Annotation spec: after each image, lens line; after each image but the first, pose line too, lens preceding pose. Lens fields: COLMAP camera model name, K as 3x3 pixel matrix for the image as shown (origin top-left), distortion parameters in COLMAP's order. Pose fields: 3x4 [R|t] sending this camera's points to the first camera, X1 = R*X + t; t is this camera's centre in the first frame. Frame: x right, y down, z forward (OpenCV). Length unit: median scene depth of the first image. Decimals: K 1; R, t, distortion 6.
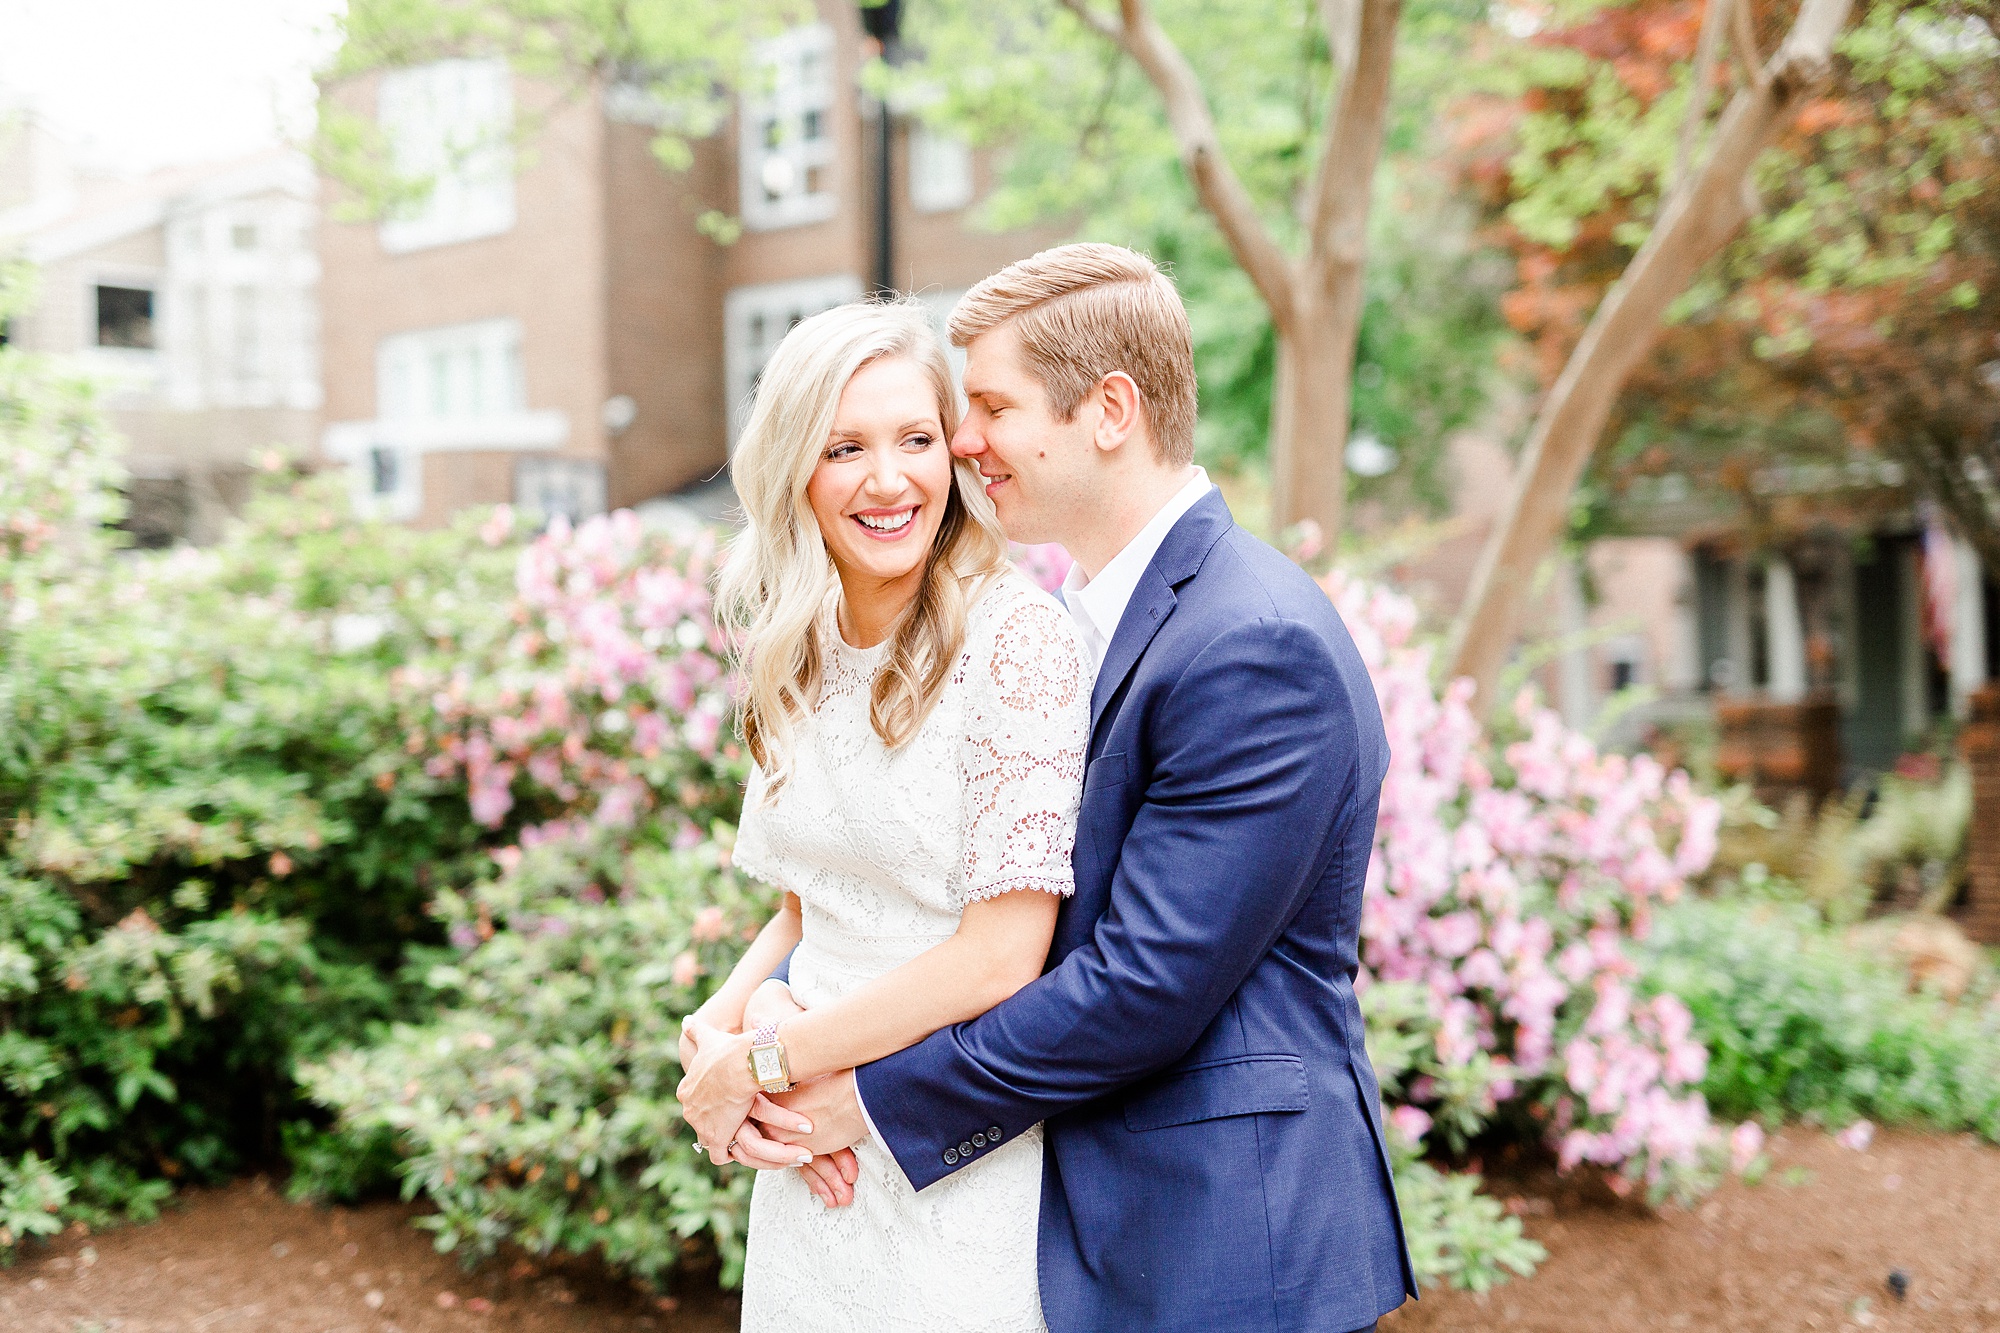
lens RADIAL K [[2844.8, 0, 1006.6], [0, 2844.8, 658.1], [0, 0, 1]] dist [-0.002858, 0.027762]
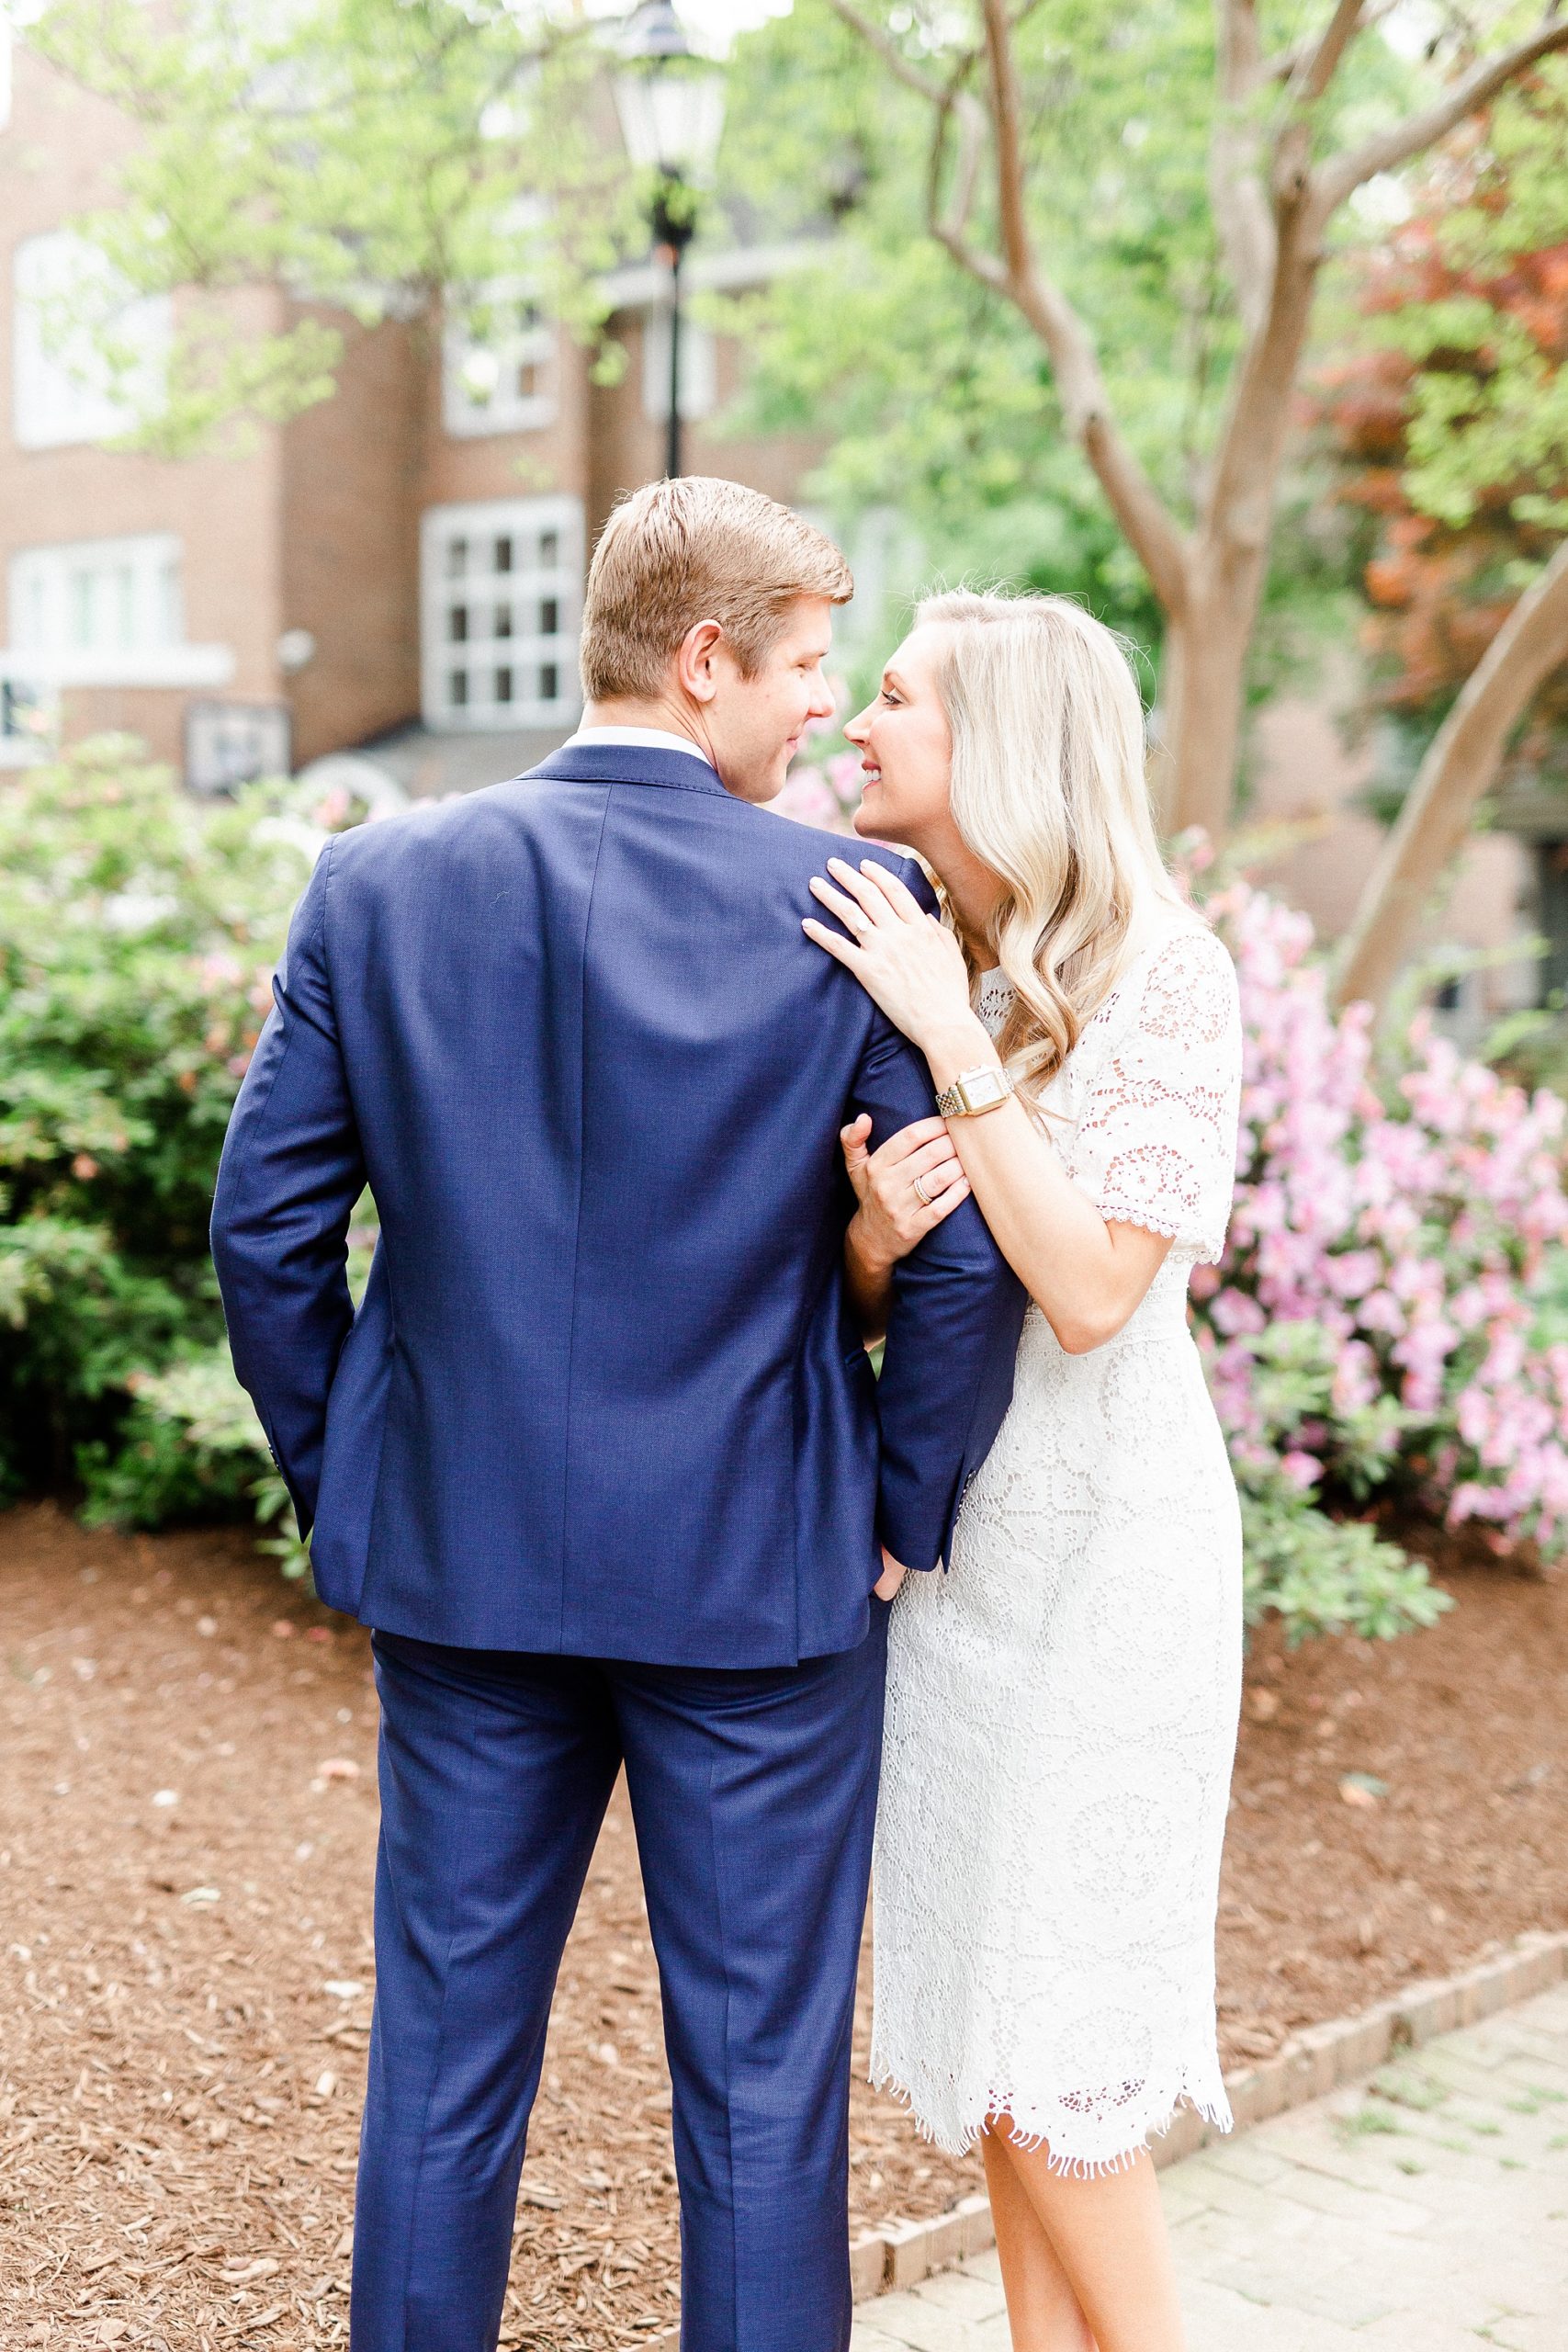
lens RADIAL K [[3345.2, 0, 774.4], [0, 3345.2, 1175.0], [0, 0, 1]] dist [-0.002858, 0.027762]
pose [[0.999417, 0.026603, 0.021412, -0.053453], [-0.028006, 0.997284, 0.068127, -0.005711], [-0.019542, -0.068687, 0.997447, -0.094831]]
